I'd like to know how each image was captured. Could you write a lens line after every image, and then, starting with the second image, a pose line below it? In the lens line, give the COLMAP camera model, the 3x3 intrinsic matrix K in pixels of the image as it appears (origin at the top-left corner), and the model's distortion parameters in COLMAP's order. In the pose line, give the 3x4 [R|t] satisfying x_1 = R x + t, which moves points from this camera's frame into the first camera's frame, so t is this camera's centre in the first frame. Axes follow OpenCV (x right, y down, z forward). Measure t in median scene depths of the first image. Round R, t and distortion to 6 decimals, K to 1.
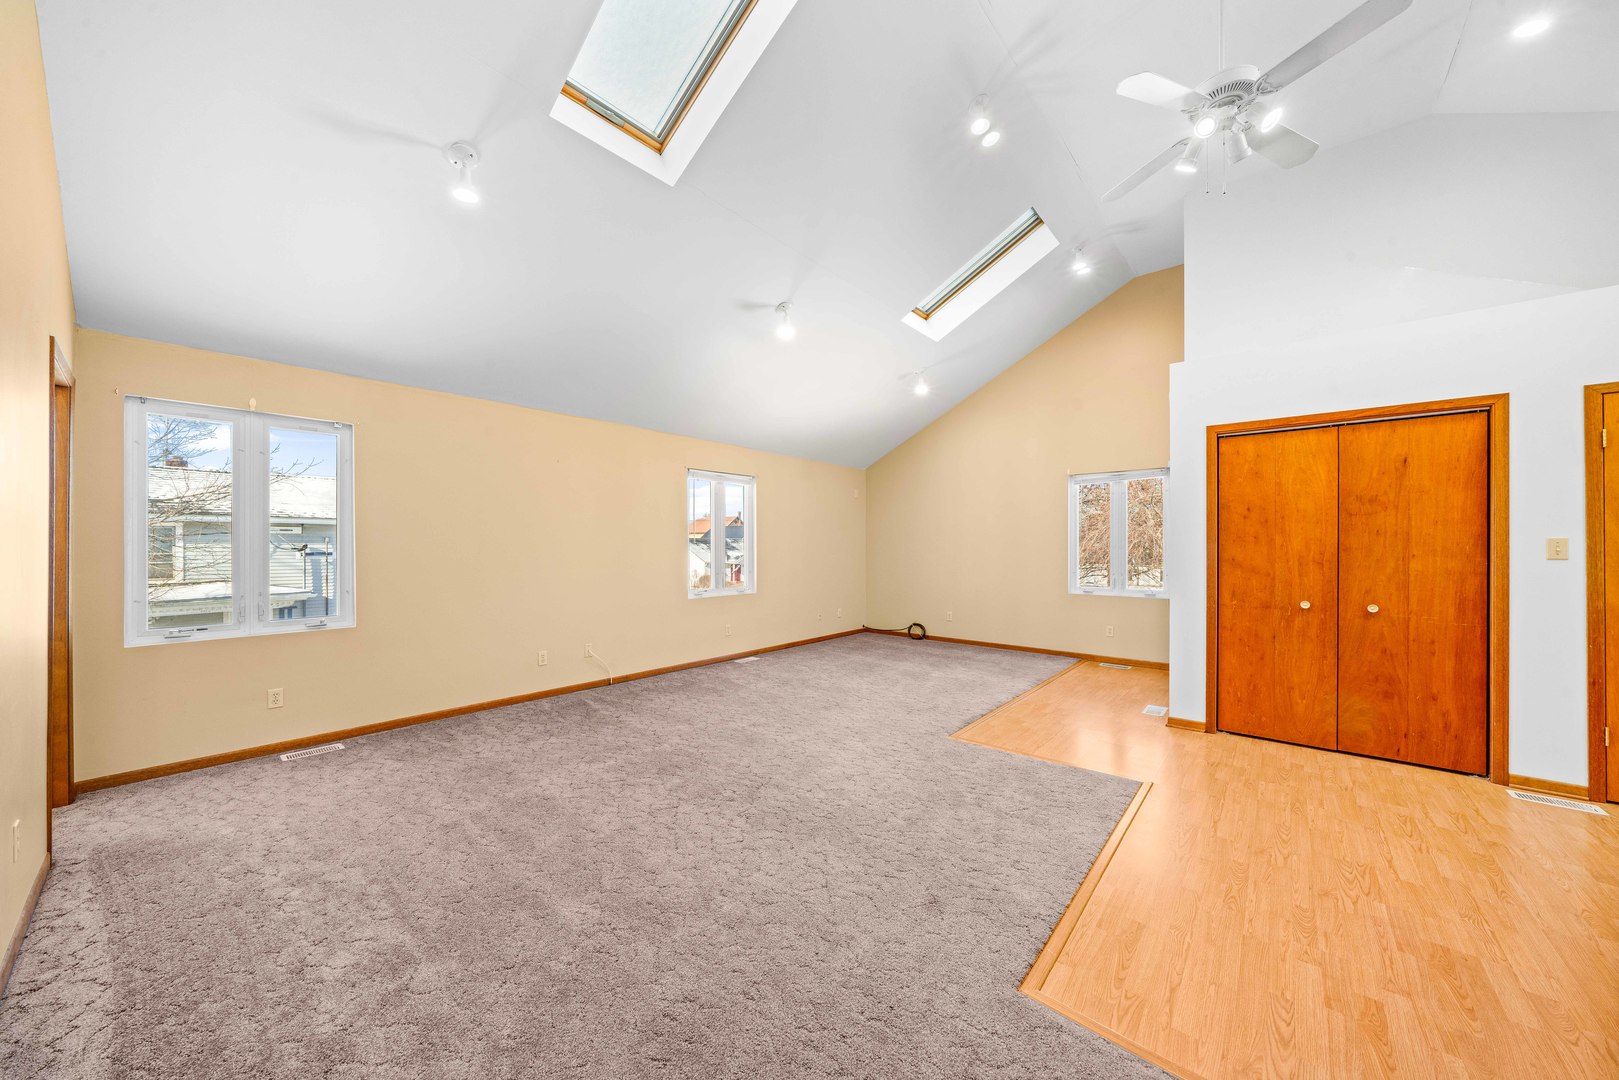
lens RADIAL K [[556.2, 0, 818.4], [0, 556.2, 547.0], [0, 0, 1]] dist [-0.005581, 0.000494]
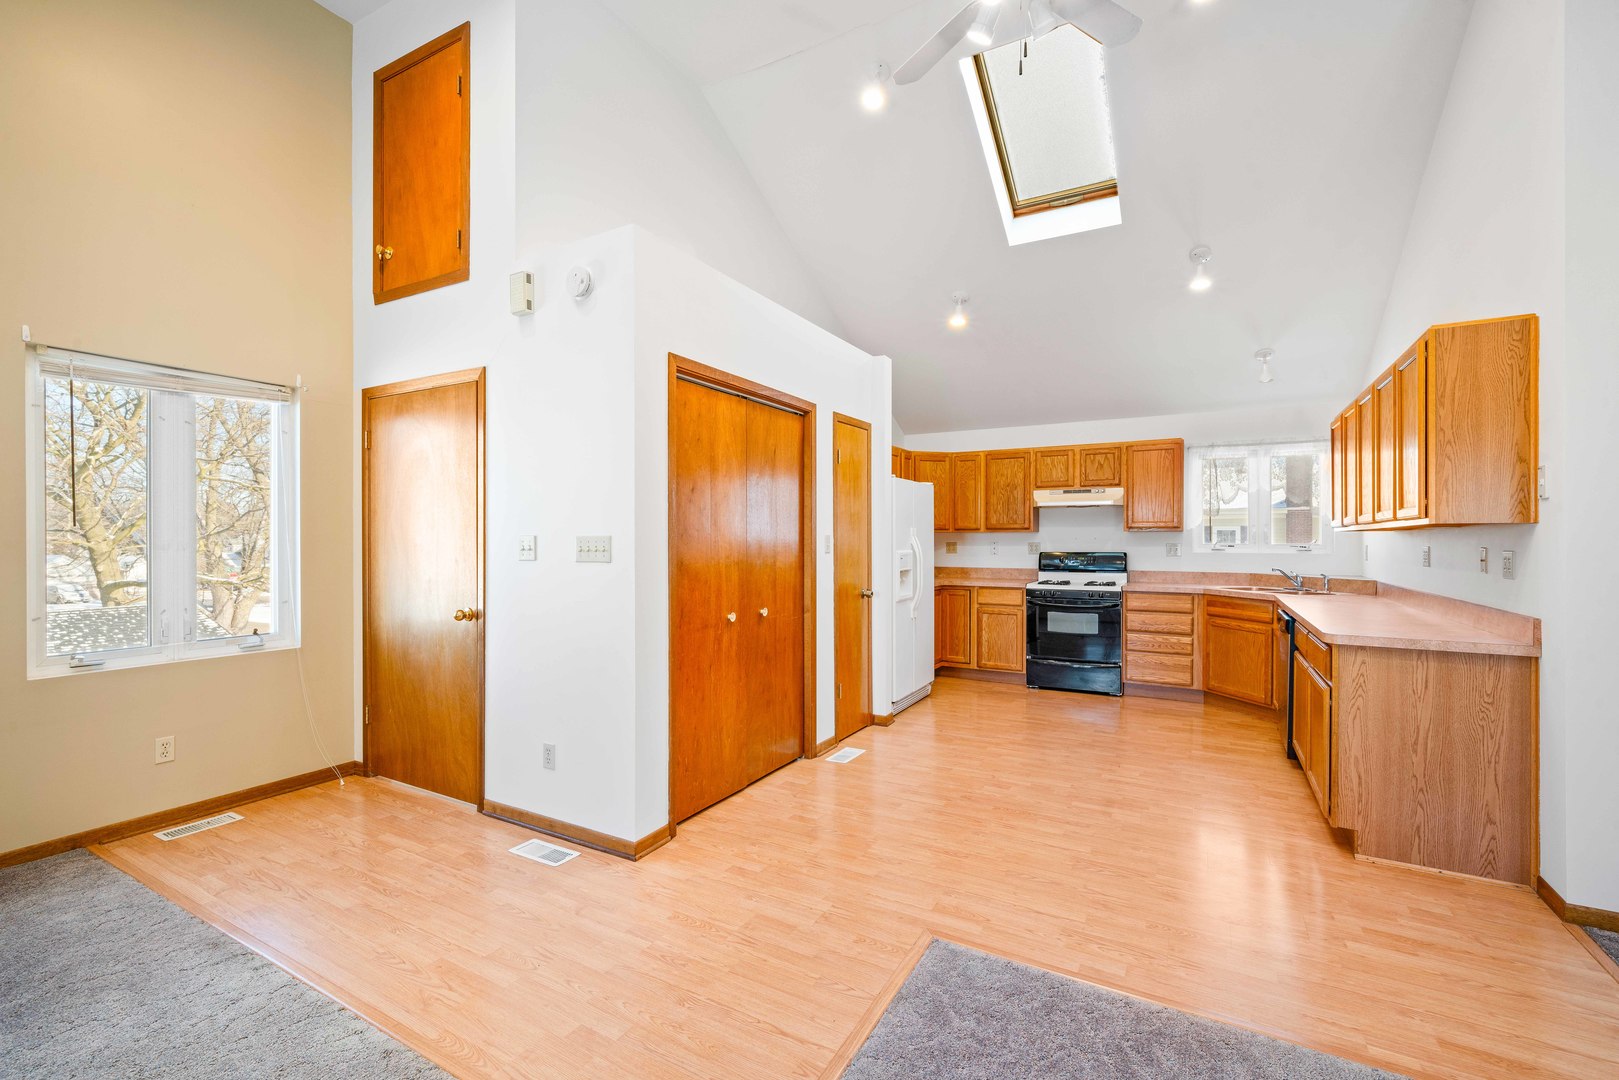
lens RADIAL K [[708.9, 0, 782.3], [0, 708.9, 541.7], [0, 0, 1]] dist [0.002205, -0.000068]
pose [[-0.162108, -0.004666, 0.986762, -0.134561], [0.003303, 0.999981, 0.005271, -0.008396], [-0.986767, 0.004114, -0.162090, 1.174508]]
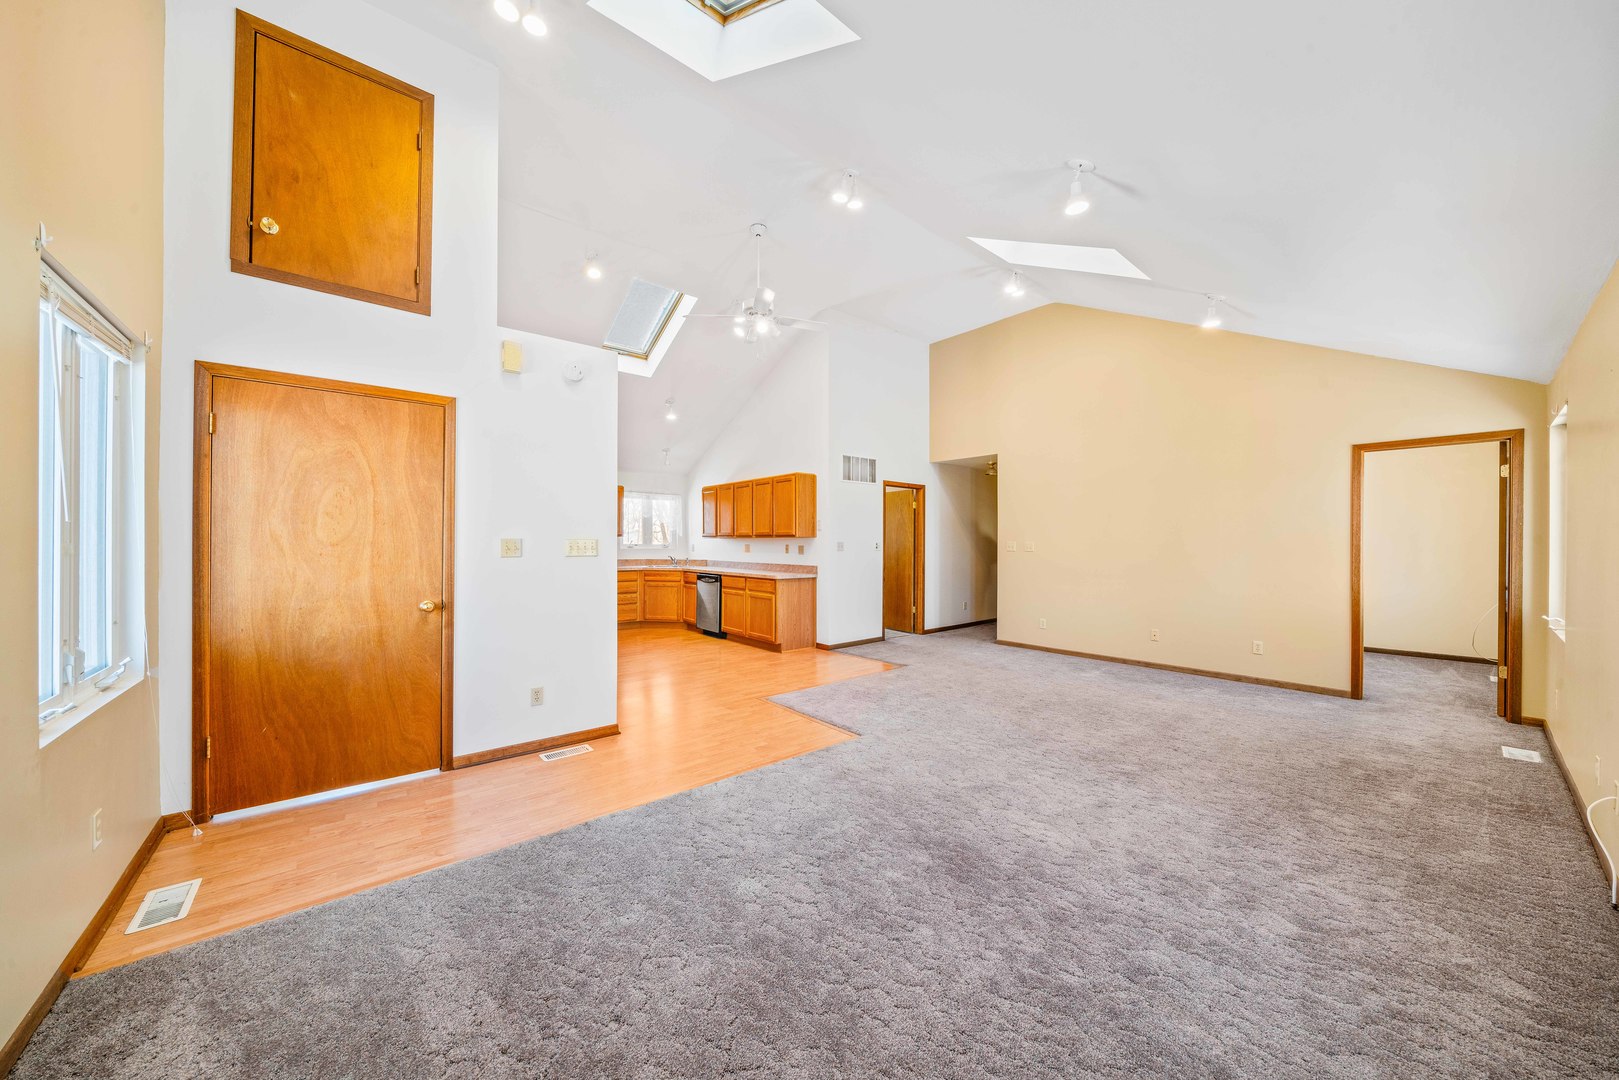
lens RADIAL K [[556.2, 0, 813.6], [0, 556.2, 543.6], [0, 0, 1]] dist [-0.005581, 0.000494]
pose [[-0.984627, -0.003982, 0.174623, 0.161648], [-0.002838, 0.999973, 0.006799, -0.011447], [-0.174645, 0.006199, -0.984612, 2.262898]]
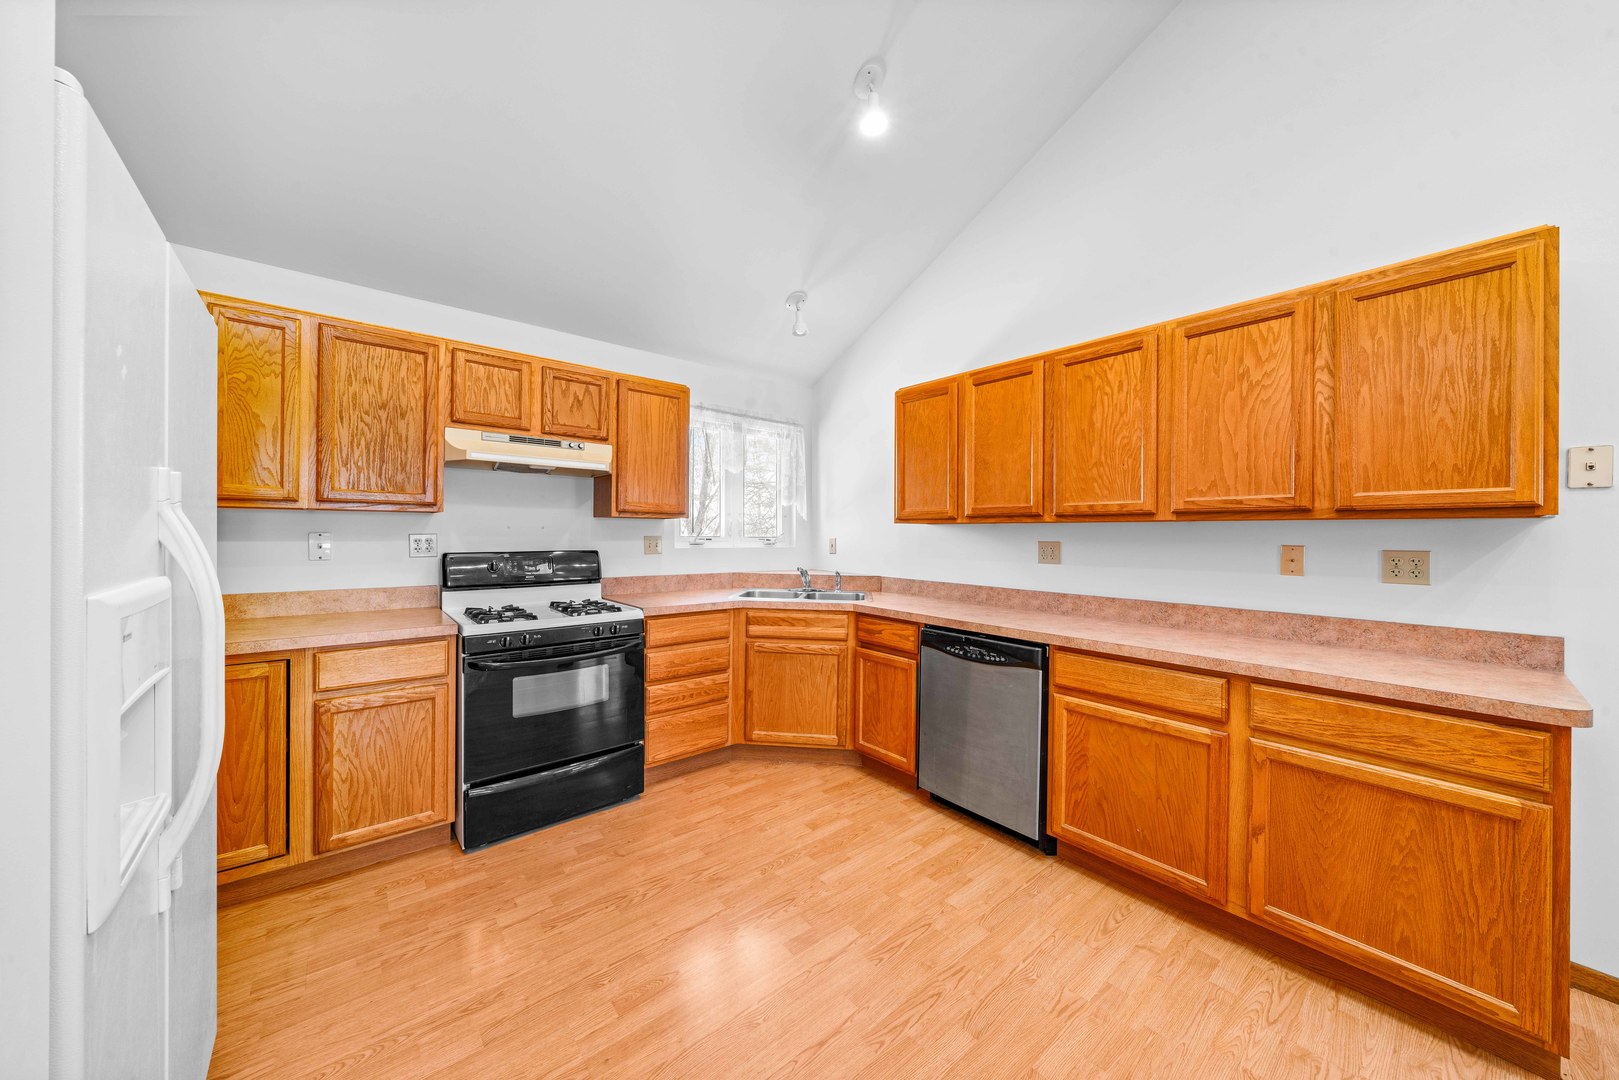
lens RADIAL K [[556.2, 0, 809.7], [0, 556.2, 533.0], [0, 0, 1]] dist [-0.005581, 0.000494]
pose [[-0.985059, -0.011649, 0.171824, 1.095877], [-0.011238, 0.999931, 0.003363, -0.002862], [-0.171851, 0.001382, -0.985122, 0.814841]]
